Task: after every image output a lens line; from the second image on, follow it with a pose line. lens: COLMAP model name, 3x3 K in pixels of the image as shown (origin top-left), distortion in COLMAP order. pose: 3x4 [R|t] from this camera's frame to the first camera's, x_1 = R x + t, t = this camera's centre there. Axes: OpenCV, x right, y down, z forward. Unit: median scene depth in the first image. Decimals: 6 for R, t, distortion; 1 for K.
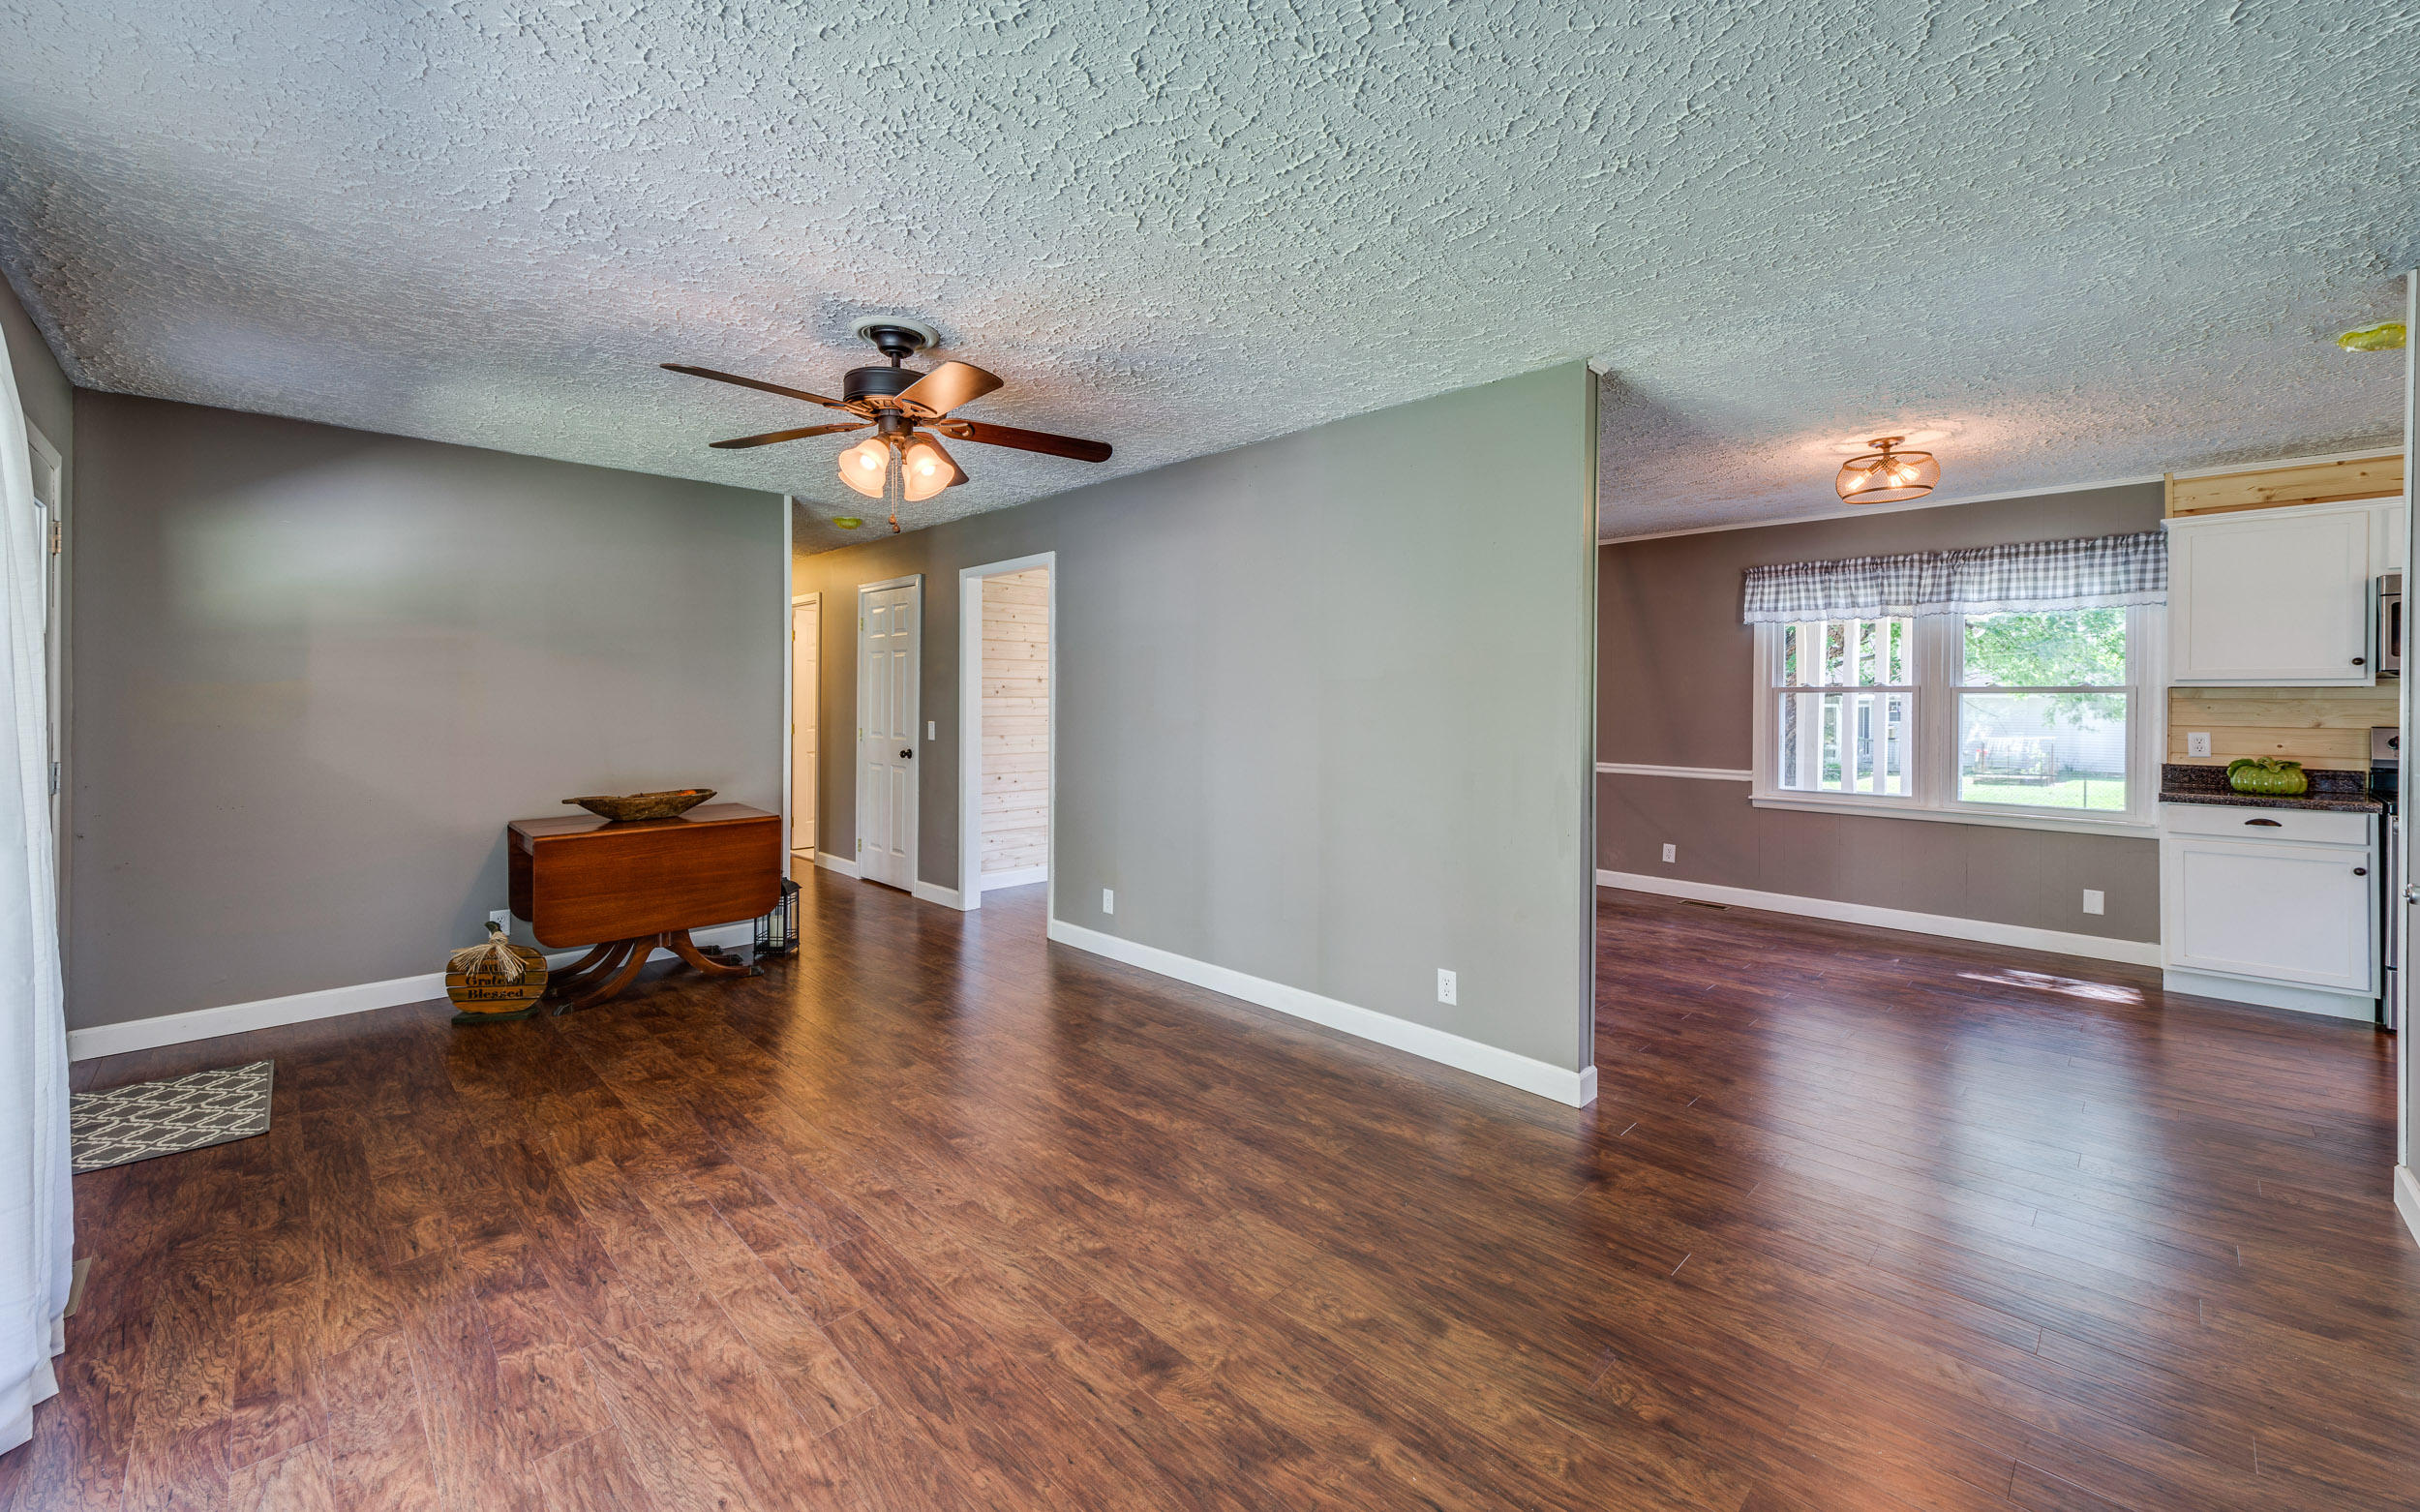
lens RADIAL K [[941.3, 0, 1189.5], [0, 941.3, 702.4], [0, 0, 1]] dist [0.020853, -0.008428]
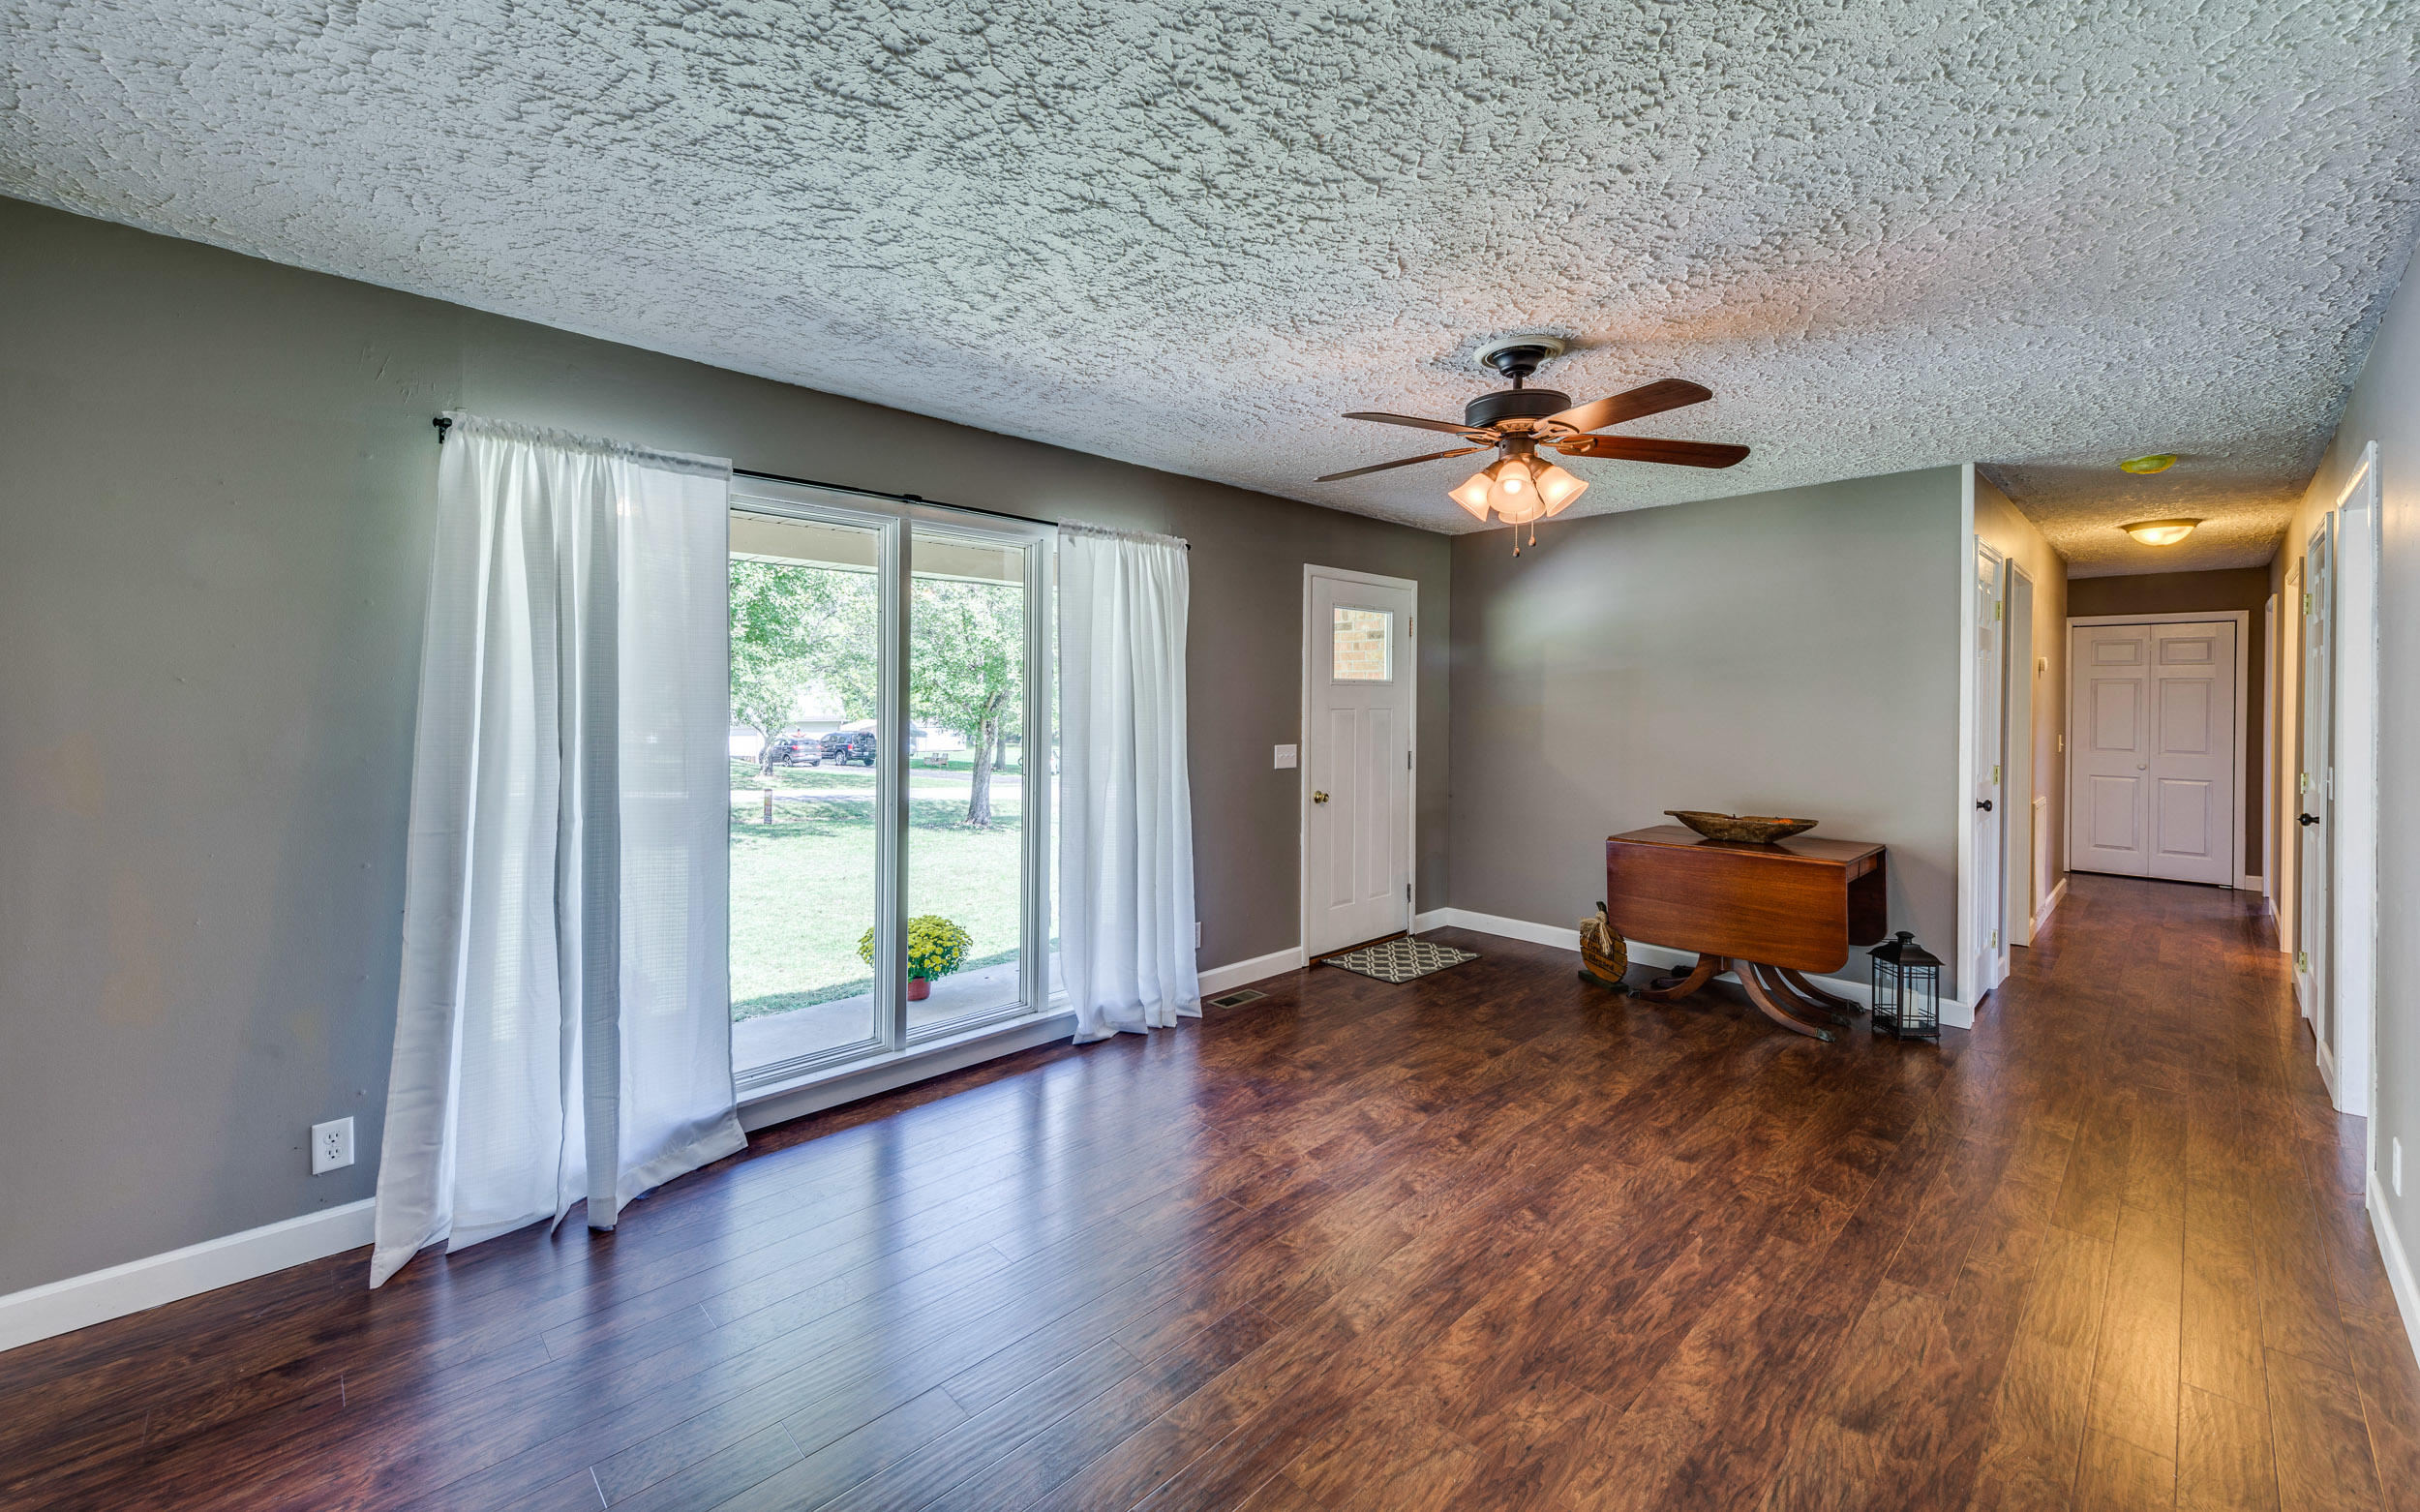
lens RADIAL K [[953.4, 0, 1213.7], [0, 953.4, 700.4], [0, 0, 1]] dist [0.020811, -0.005728]
pose [[0.003693, -0.004434, -0.999983, 0.829390], [-0.012178, 0.999916, -0.004479, -0.025536], [0.999919, 0.012194, 0.003638, 0.844950]]
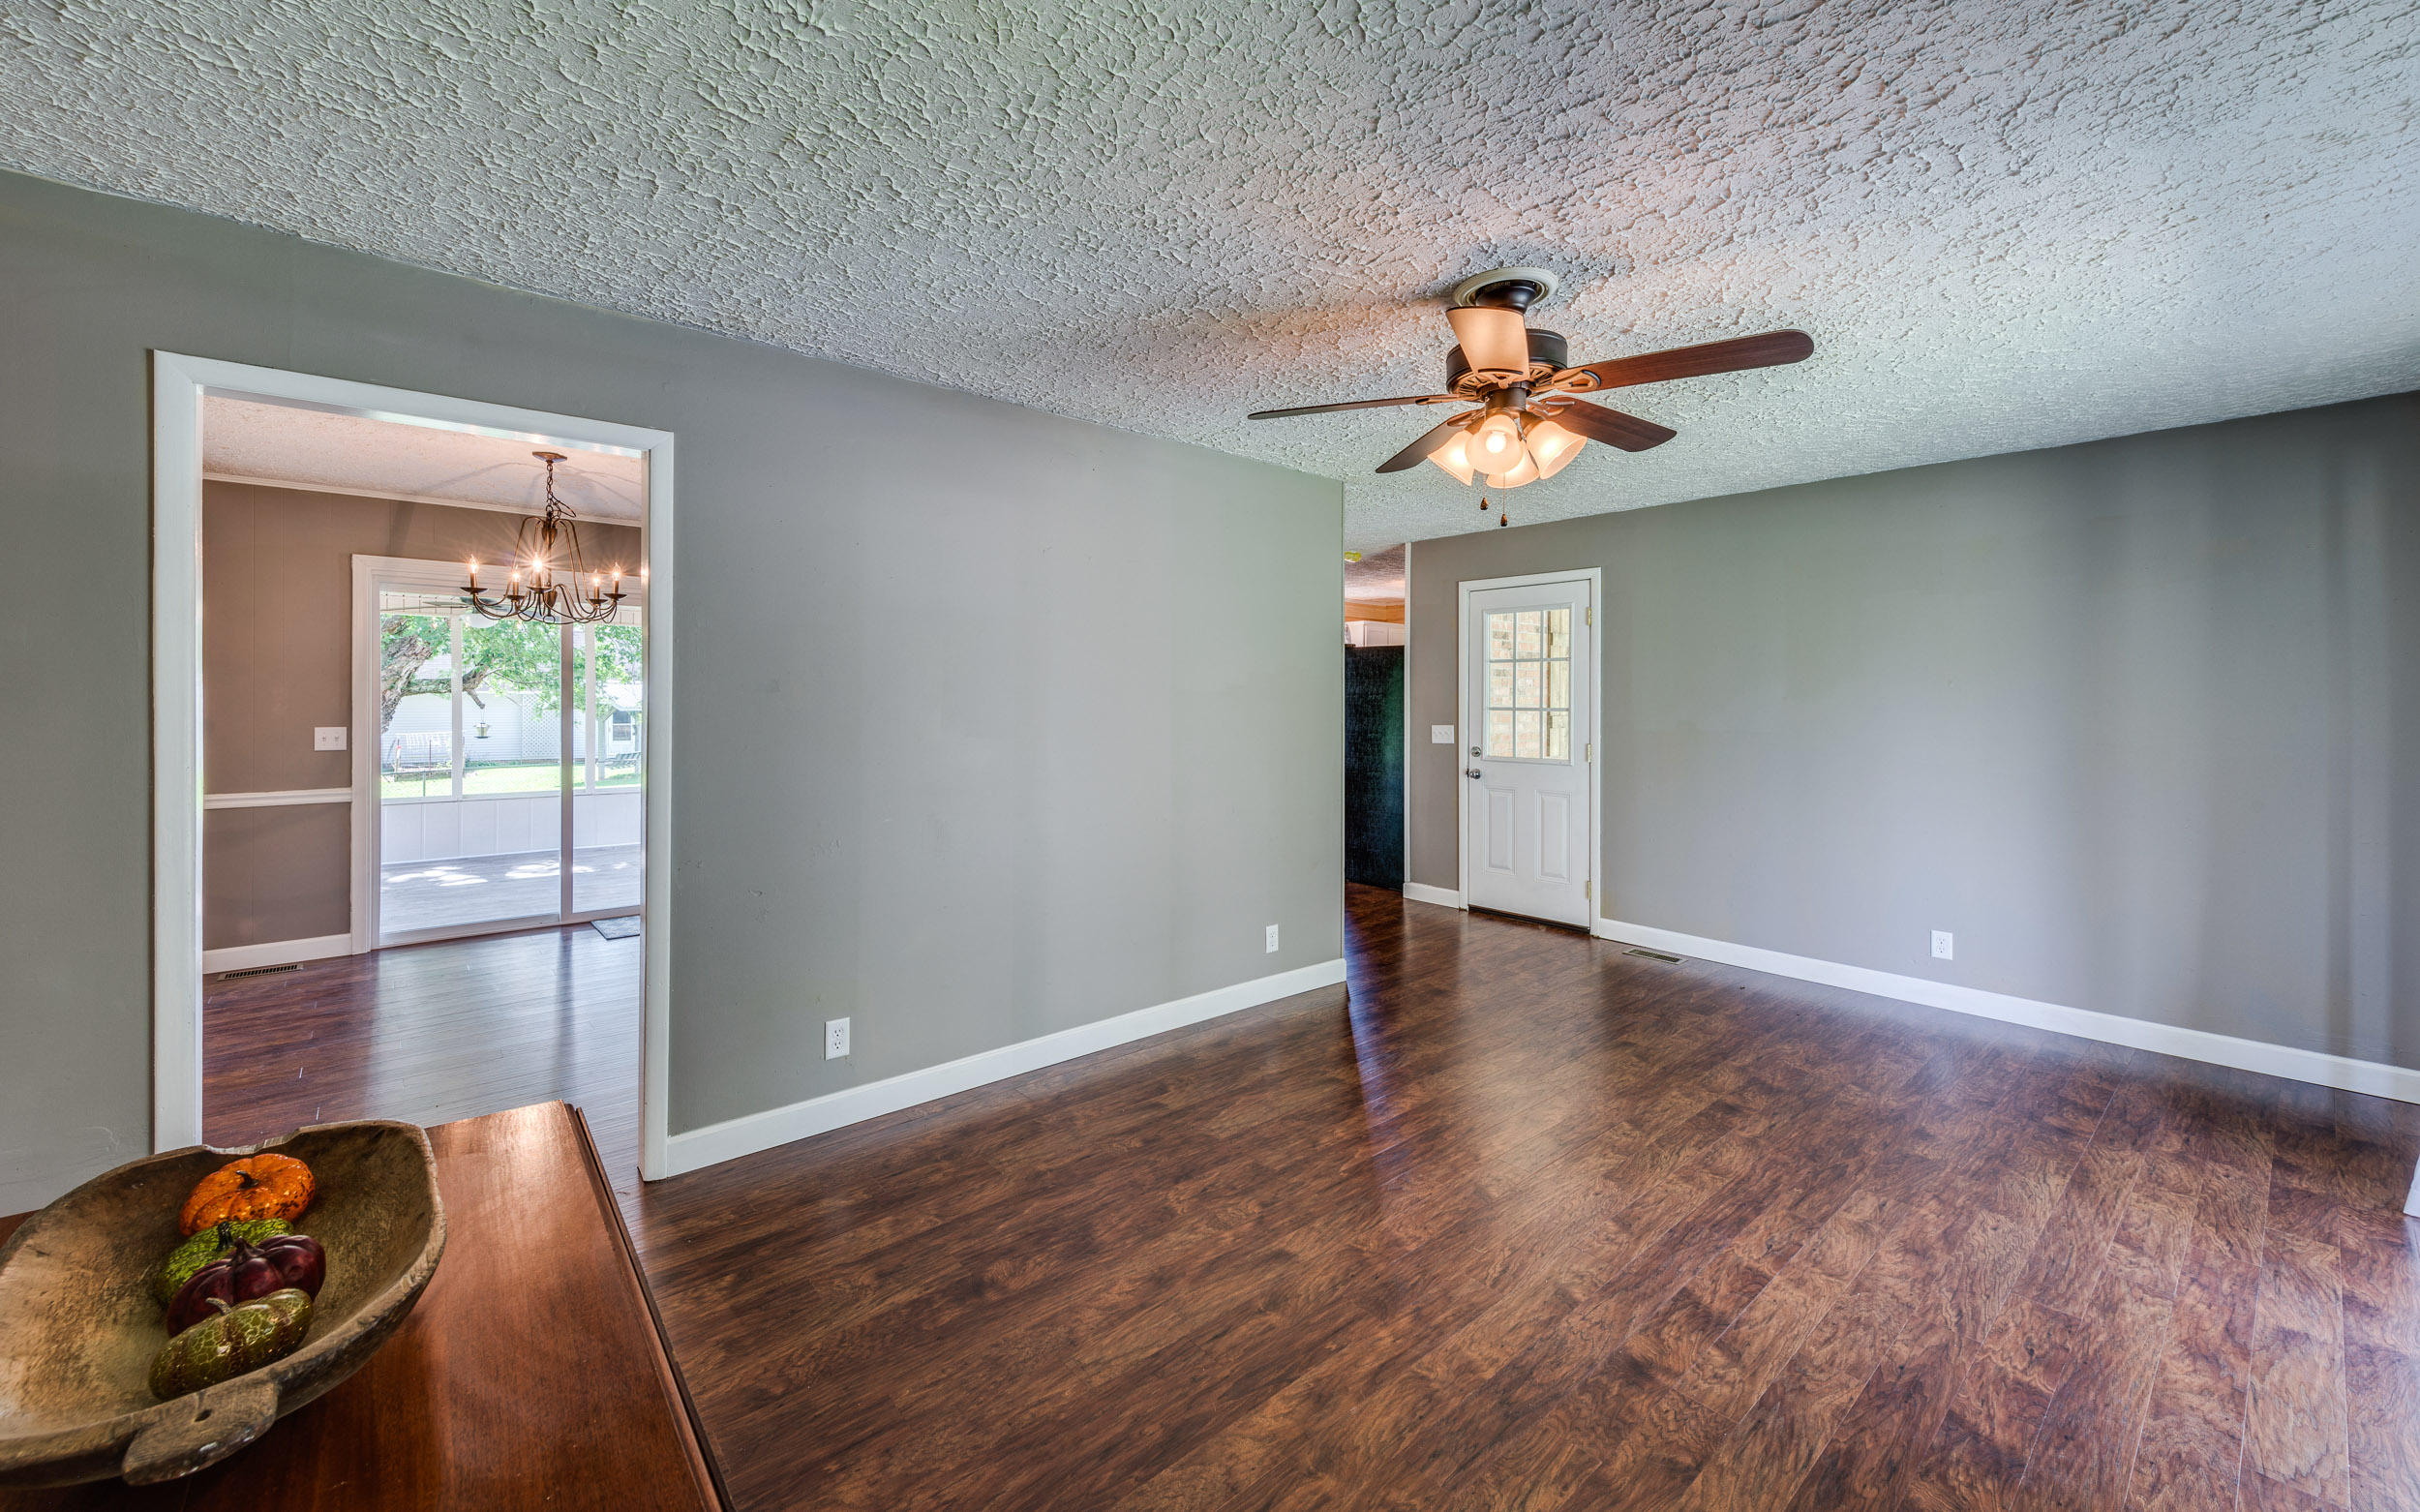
lens RADIAL K [[953.4, 0, 1213.7], [0, 953.4, 700.4], [0, 0, 1]] dist [0.020811, -0.005728]
pose [[0.052212, -0.006953, 0.998612, -1.463128], [-0.000241, 0.999976, 0.006975, -0.031726], [-0.998636, -0.000605, 0.052209, 1.501365]]
